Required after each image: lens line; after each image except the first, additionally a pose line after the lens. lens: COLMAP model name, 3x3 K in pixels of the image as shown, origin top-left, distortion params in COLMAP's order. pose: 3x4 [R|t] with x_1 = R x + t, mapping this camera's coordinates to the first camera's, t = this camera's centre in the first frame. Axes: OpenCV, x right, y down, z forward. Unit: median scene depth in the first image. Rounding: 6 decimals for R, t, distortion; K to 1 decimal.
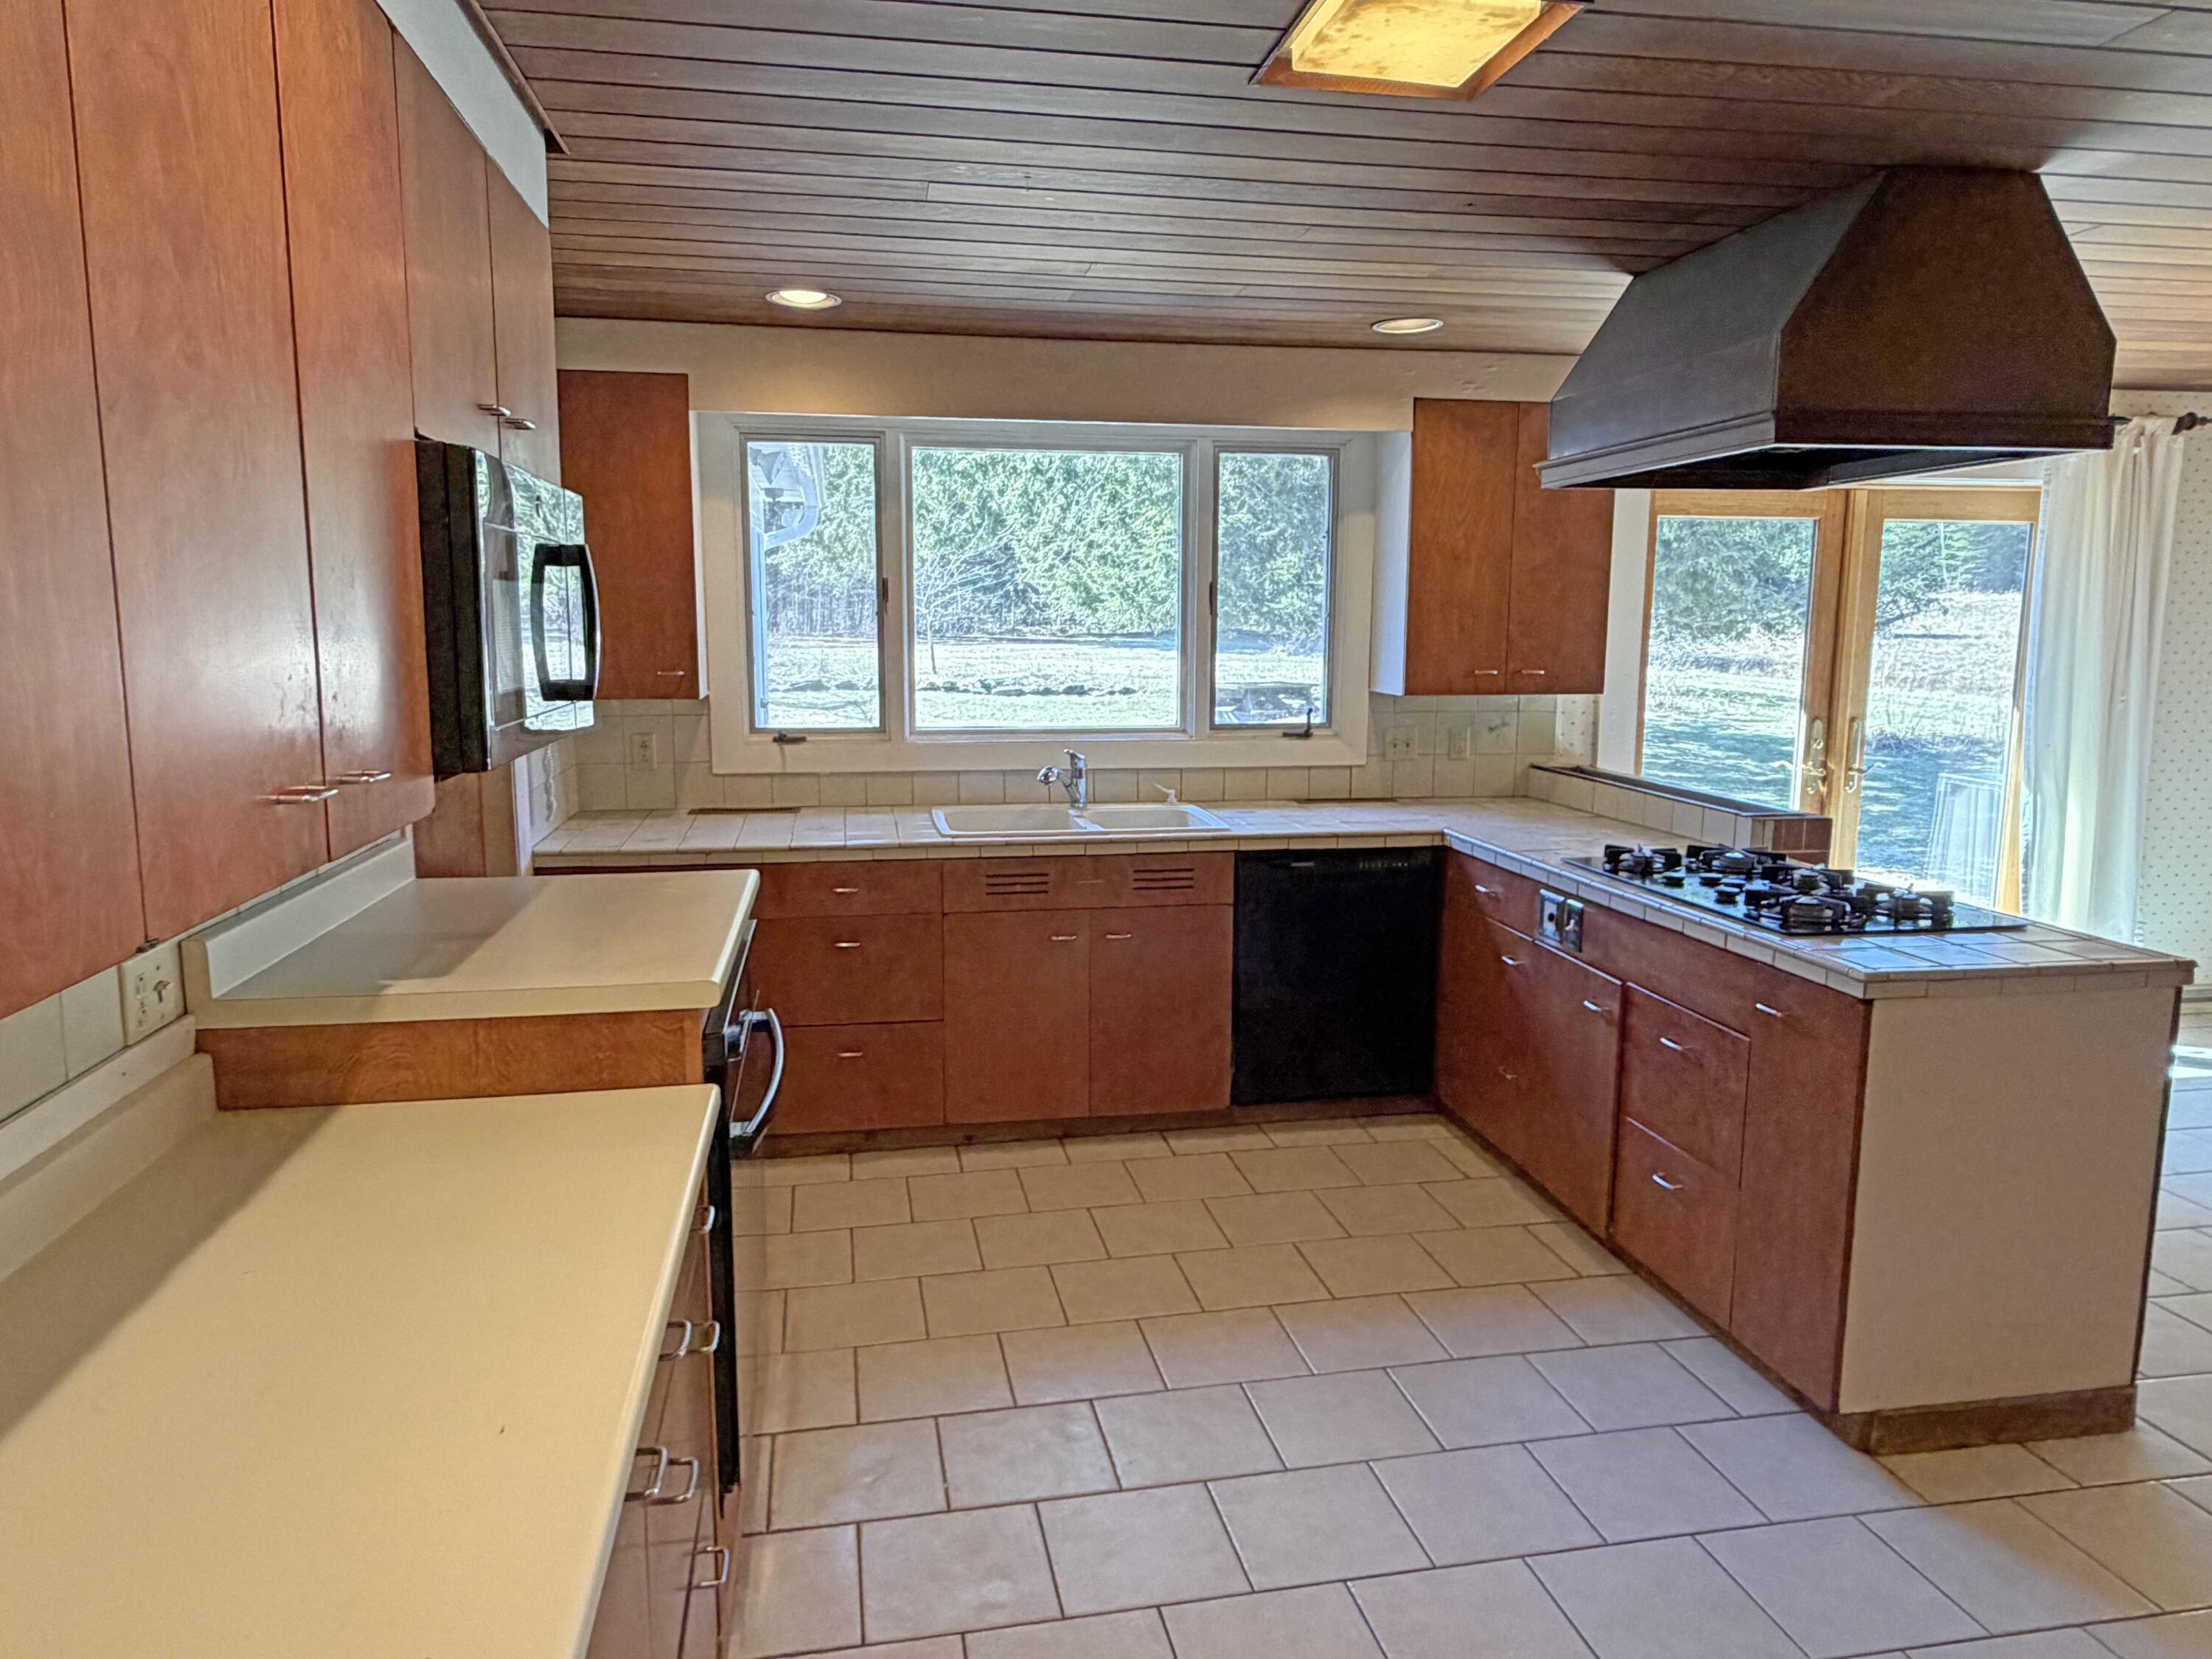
lens RADIAL K [[1429.5, 0, 1099.6], [0, 1429.5, 838.5], [0, 0, 1]] dist [-0.001193, 0.000723]
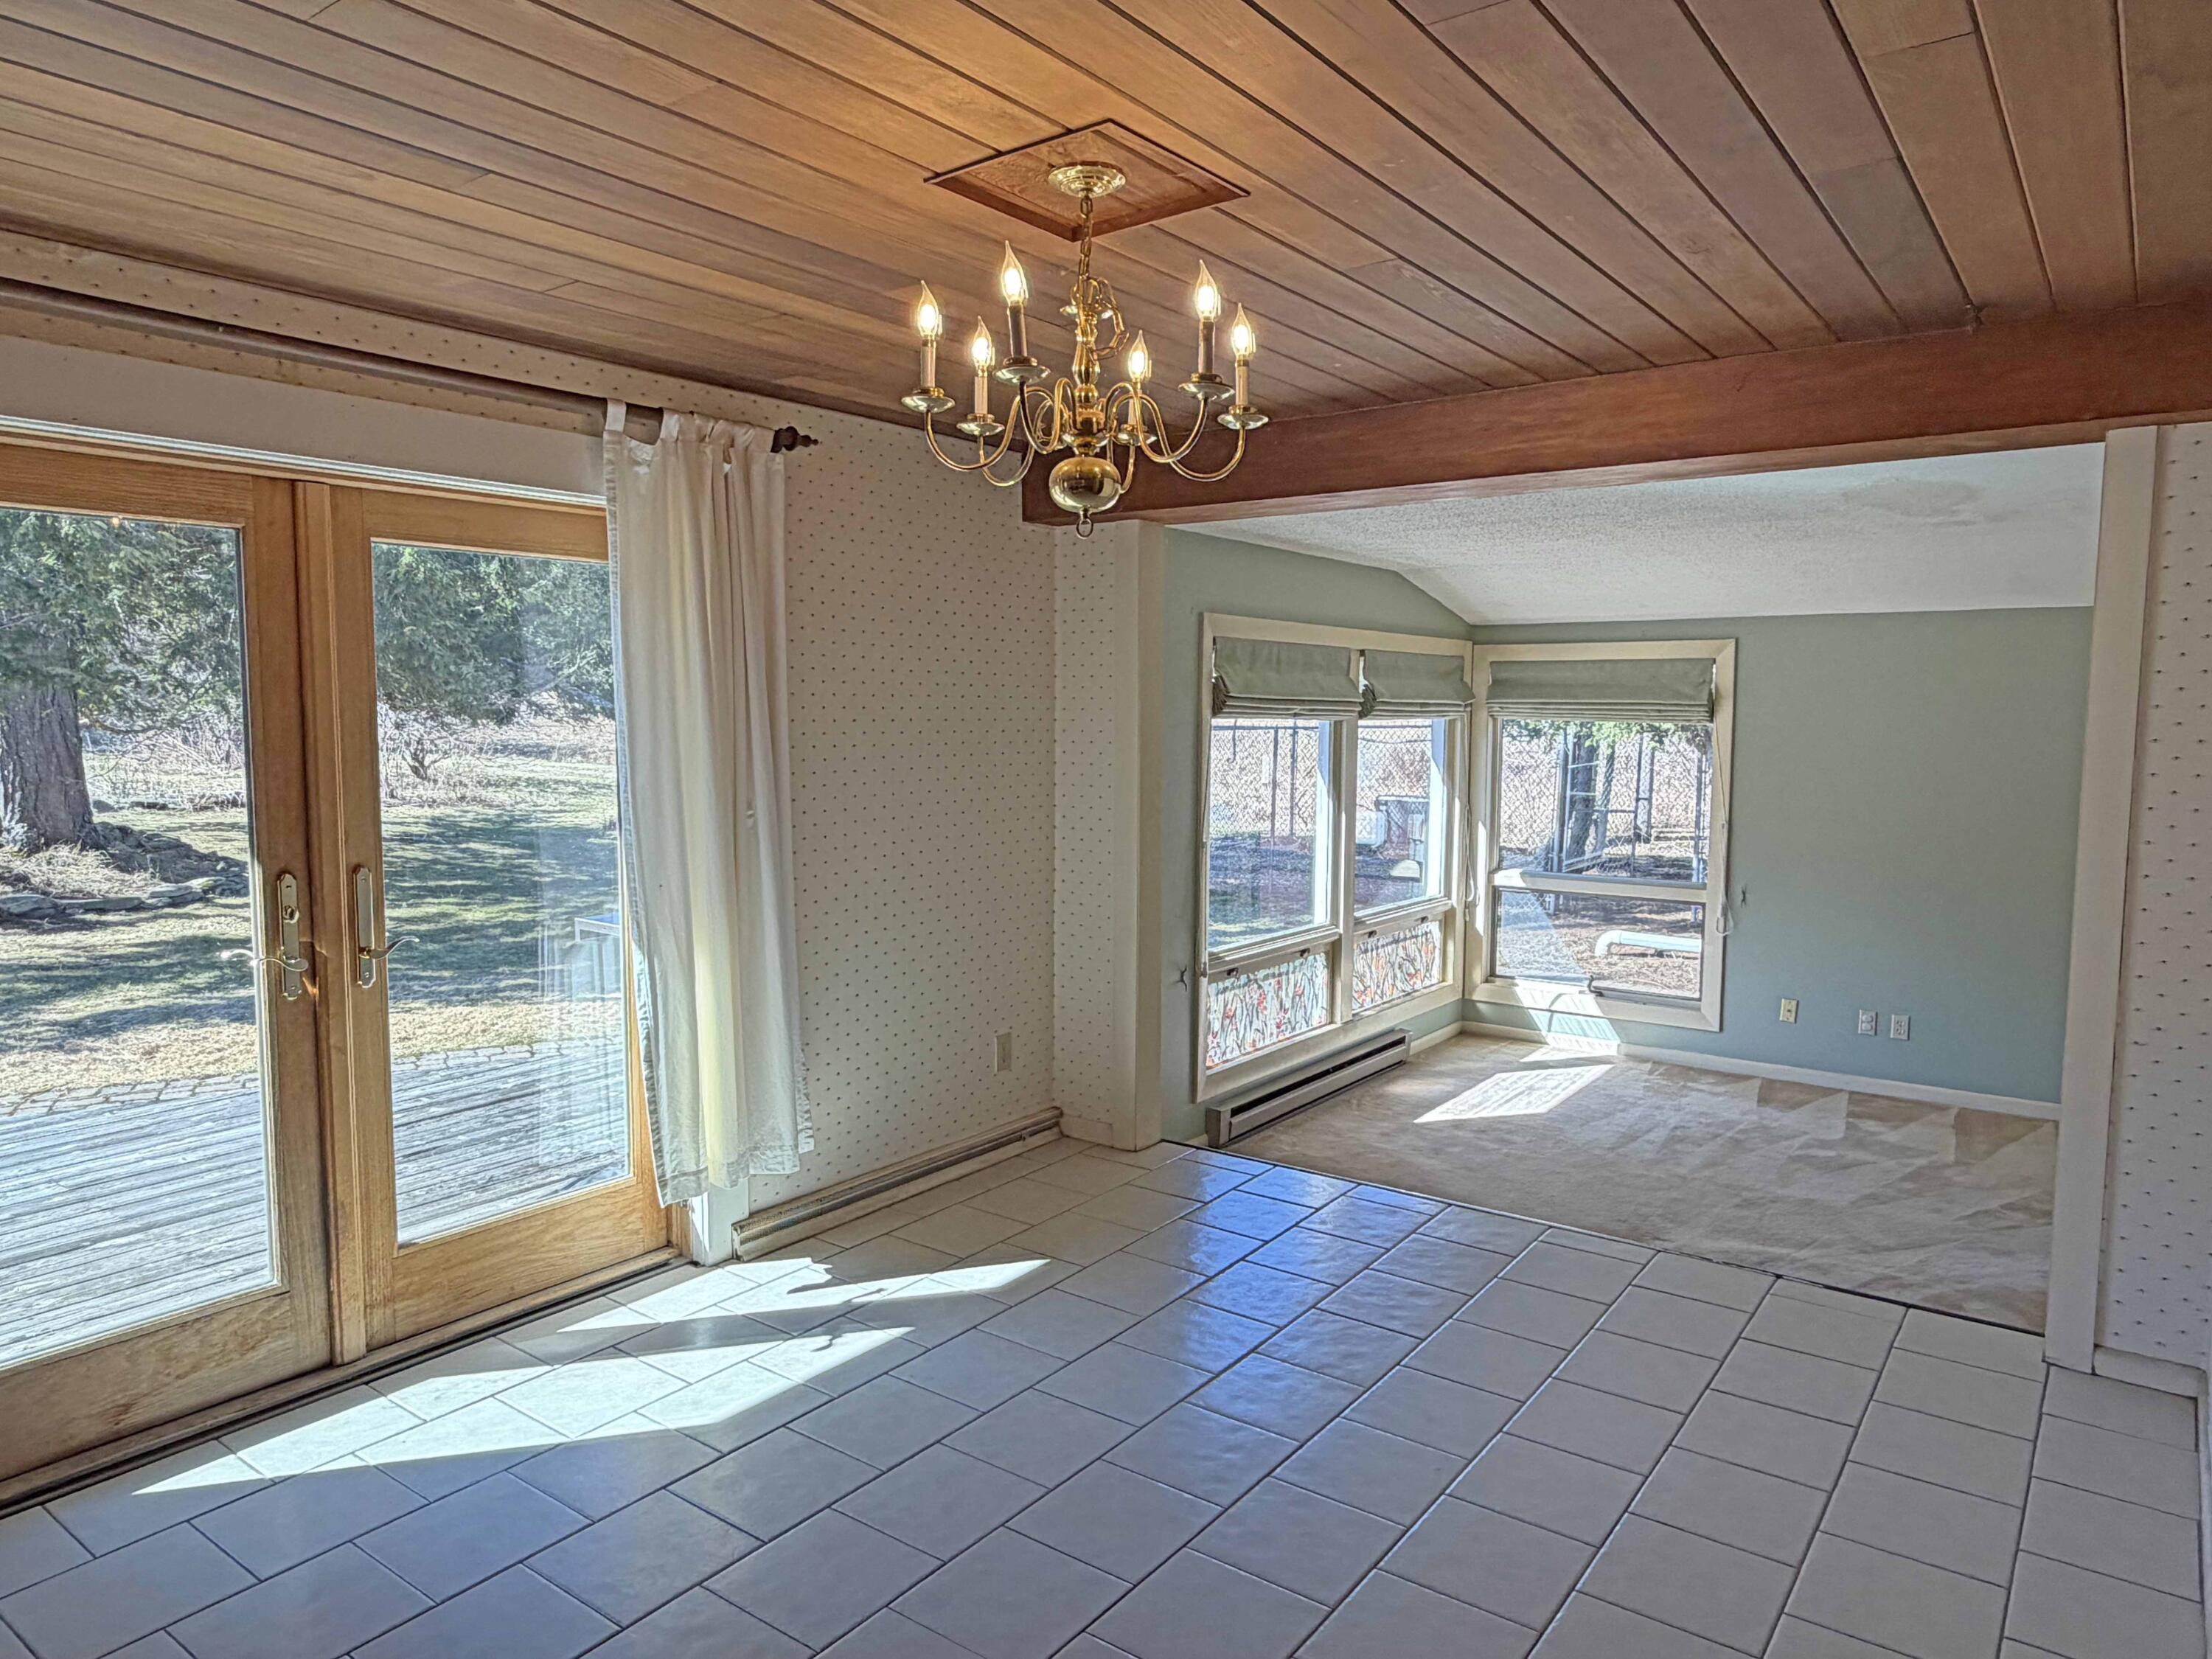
lens RADIAL K [[1428.5, 0, 1097.0], [0, 1428.5, 826.9], [0, 0, 1]] dist [-0.001833, -0.000697]
pose [[0.728748, -0.057374, 0.682374, 0.506284], [0.102870, 0.994348, -0.026256, -0.077416], [-0.677011, 0.089329, 0.730532, 0.515557]]
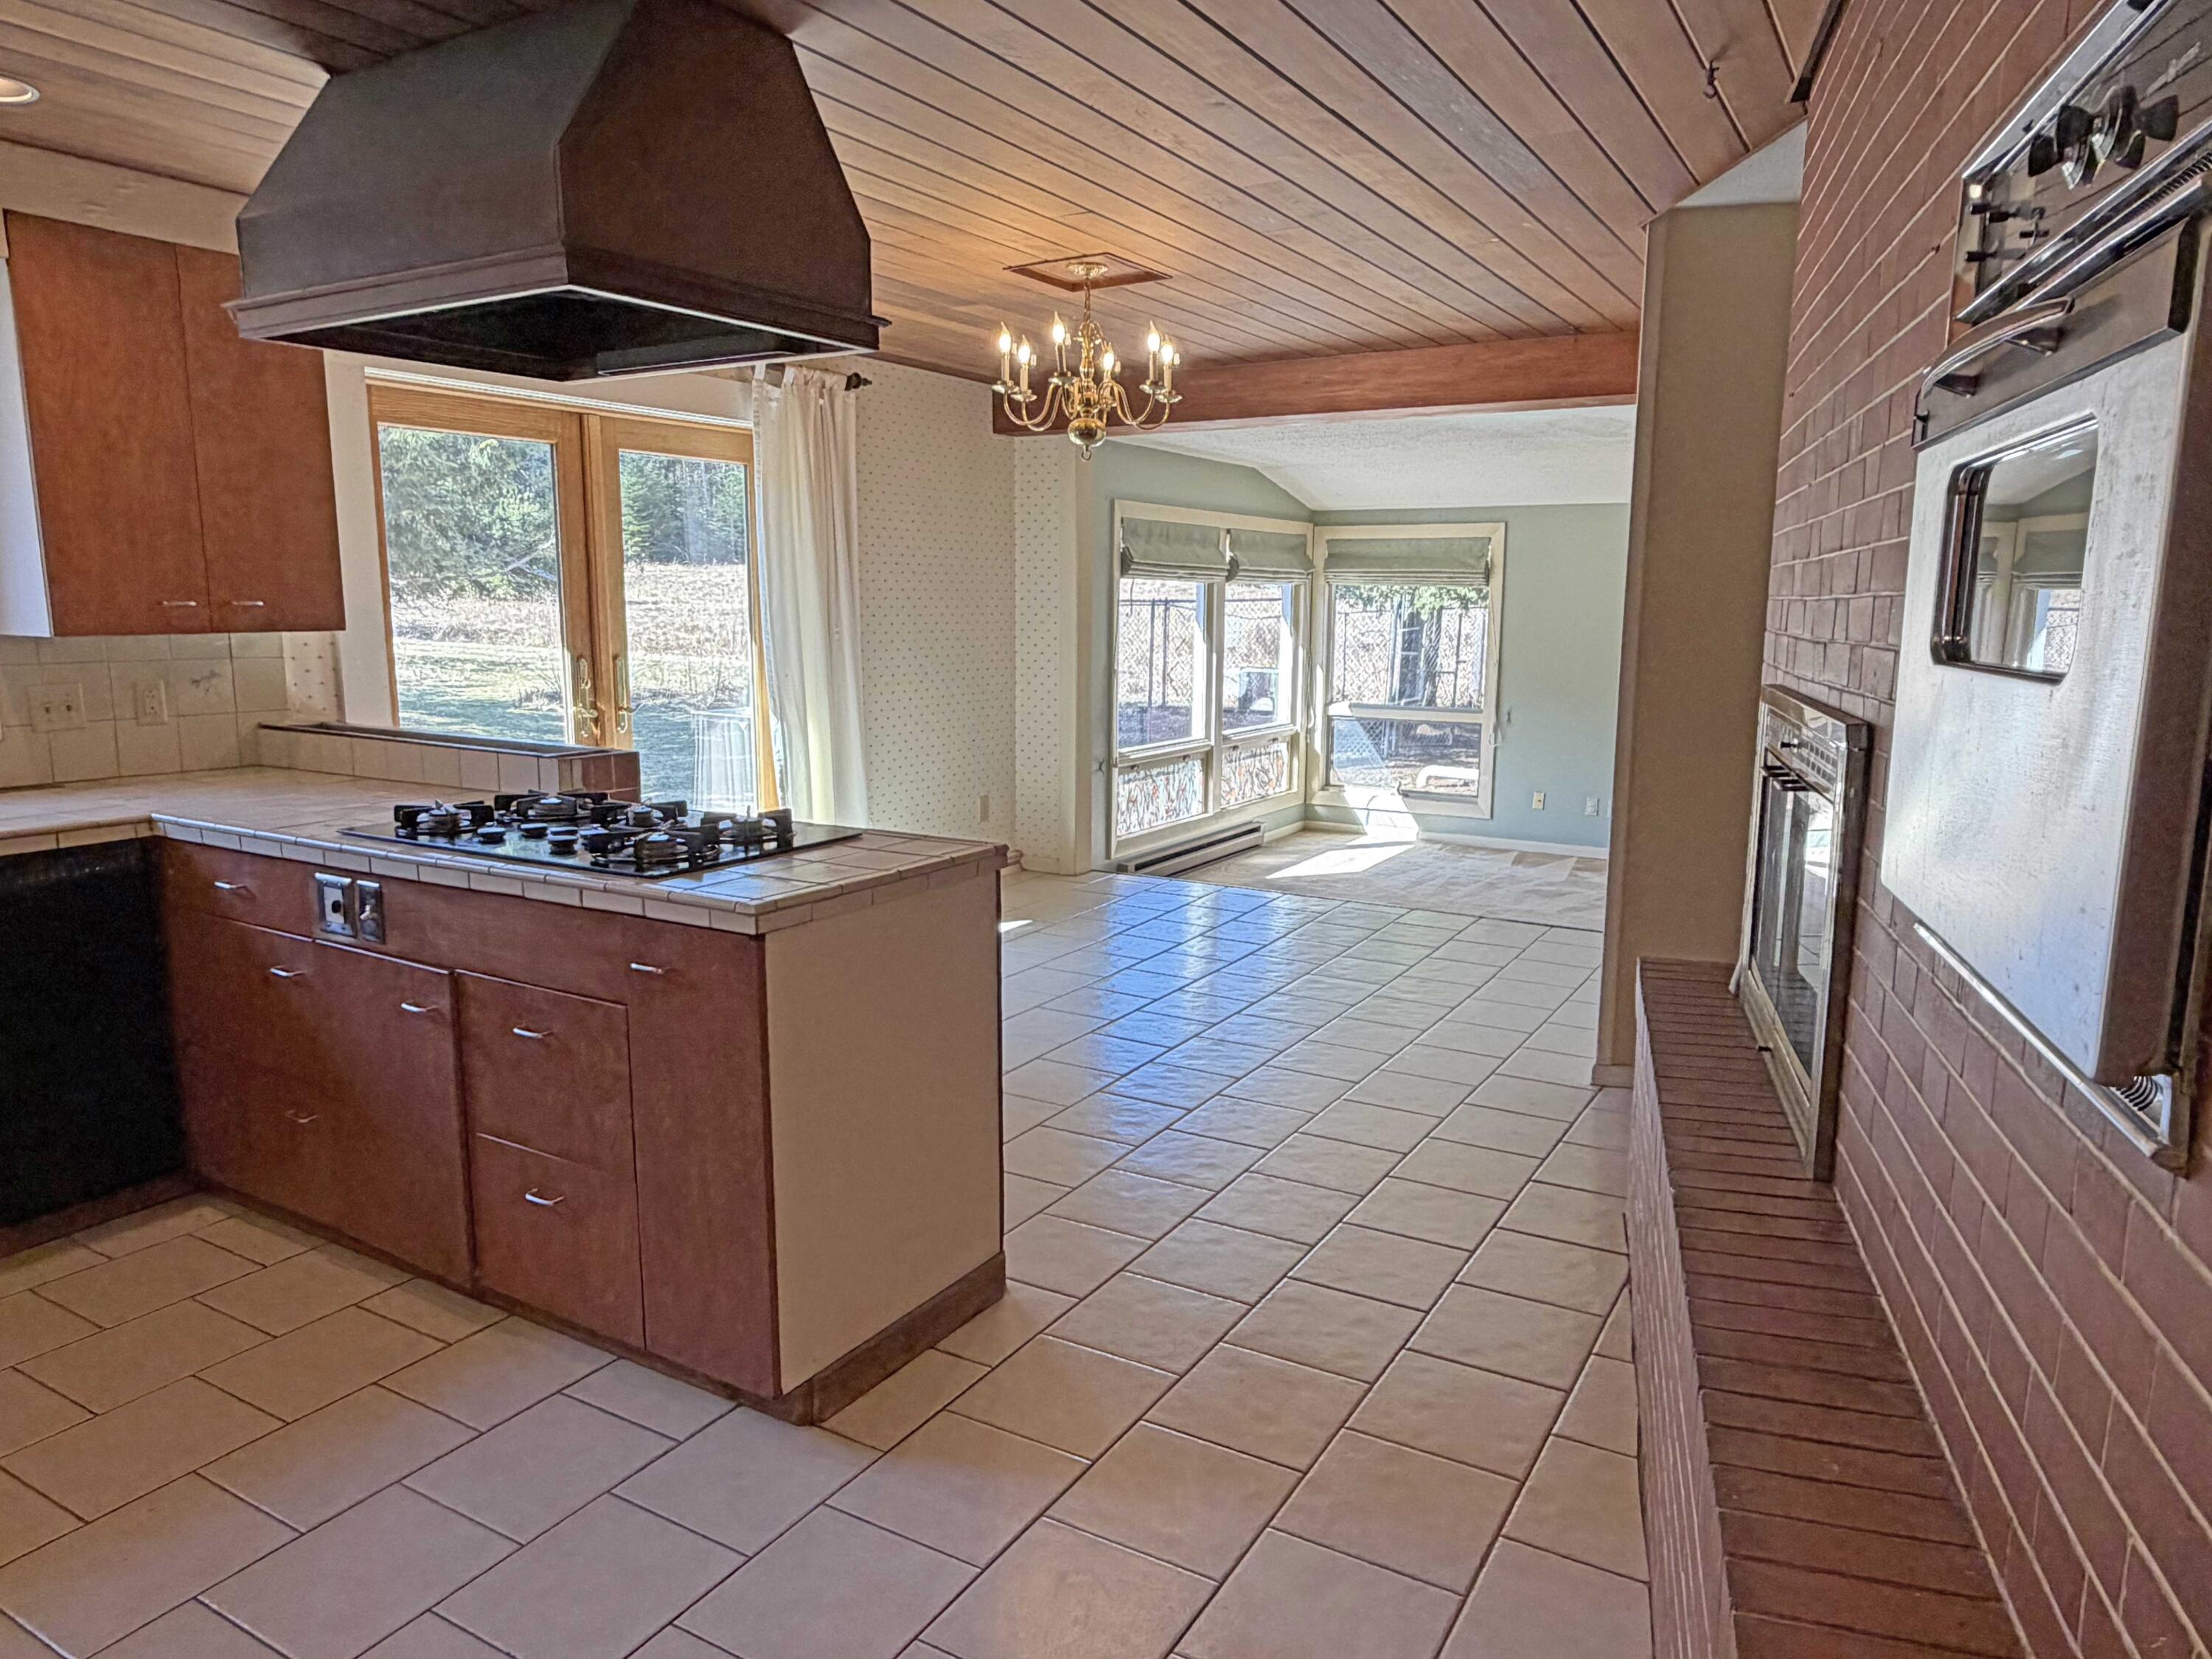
lens RADIAL K [[1426.1, 0, 1105.0], [0, 1426.1, 835.7], [0, 0, 1]] dist [0.000201, 0.000847]
pose [[0.657556, -0.125241, 0.742923, 0.020332], [0.111623, 0.991398, 0.068332, 0.010596], [-0.745091, 0.037996, 0.665879, 0.170902]]
